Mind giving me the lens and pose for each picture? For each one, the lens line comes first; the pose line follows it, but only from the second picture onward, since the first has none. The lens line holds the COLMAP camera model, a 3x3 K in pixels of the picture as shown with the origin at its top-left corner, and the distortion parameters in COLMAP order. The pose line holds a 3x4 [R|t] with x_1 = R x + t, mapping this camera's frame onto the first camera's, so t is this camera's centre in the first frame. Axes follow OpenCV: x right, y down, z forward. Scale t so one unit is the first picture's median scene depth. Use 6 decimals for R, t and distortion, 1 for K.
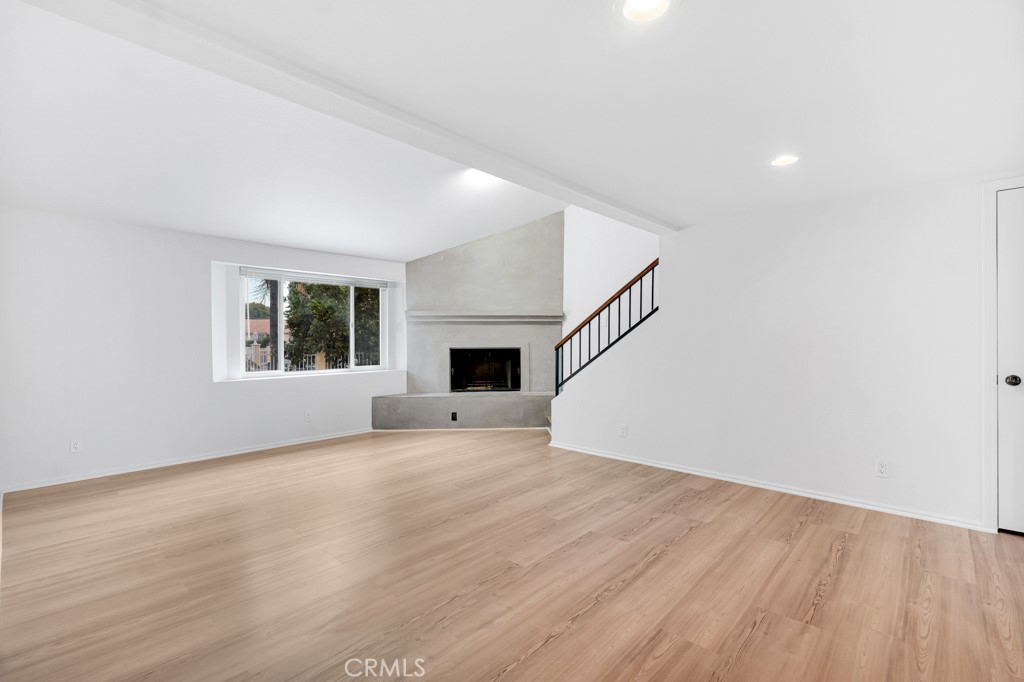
lens RADIAL K [[464.7, 0, 513.0], [0, 464.7, 340.1], [0, 0, 1]] dist [0.001043, 0.000188]
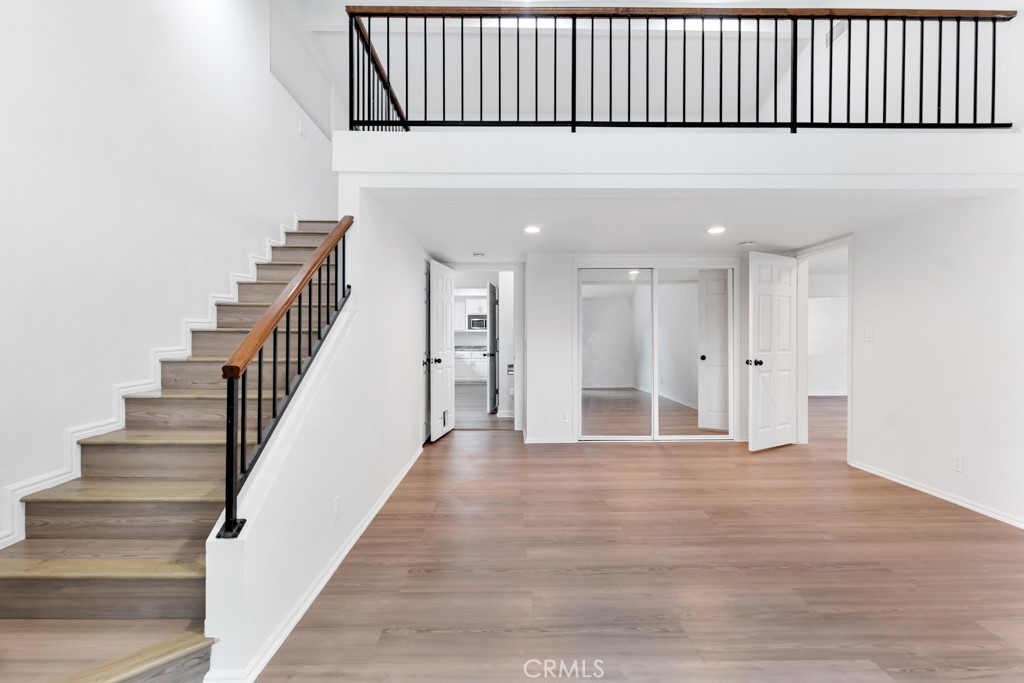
lens RADIAL K [[464.7, 0, 512.6], [0, 464.7, 340.8], [0, 0, 1]] dist [0.001043, 0.000188]
pose [[-0.682282, -0.004070, 0.731078, -0.236249], [0.004229, 0.999946, 0.009514, -0.005147], [-0.731077, 0.009583, -0.682228, 0.949145]]
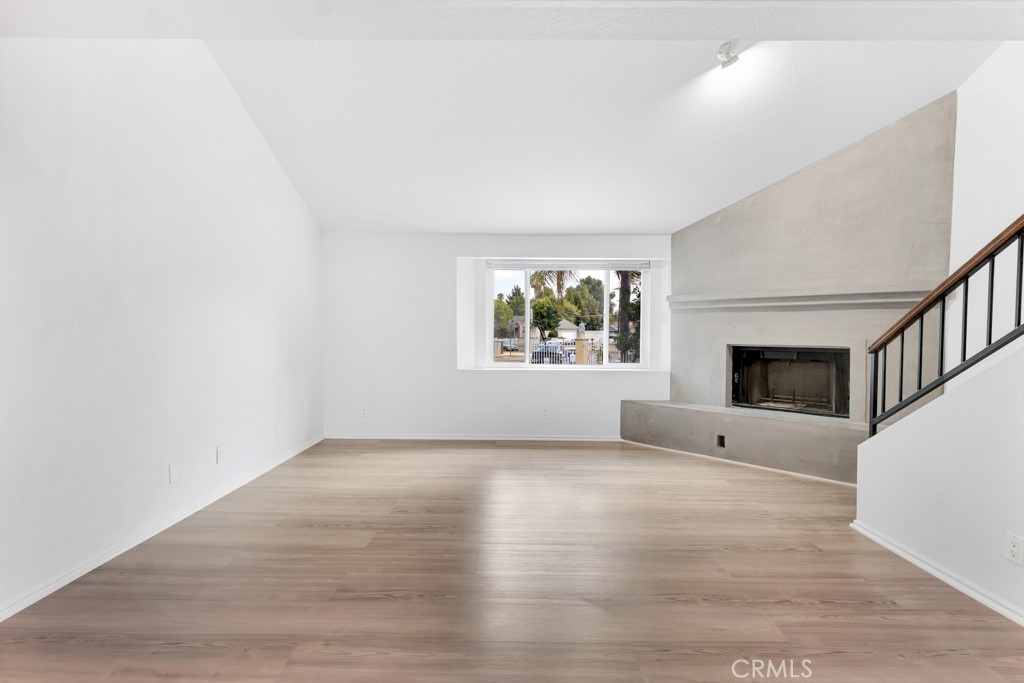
lens RADIAL K [[464.7, 0, 513.0], [0, 464.7, 341.1], [0, 0, 1]] dist [0.001043, 0.000188]
pose [[0.666009, 0.023084, -0.745586, 0.189318], [-0.011445, 0.999720, 0.020728, 0.000520], [0.745856, -0.005272, 0.666087, 0.293537]]
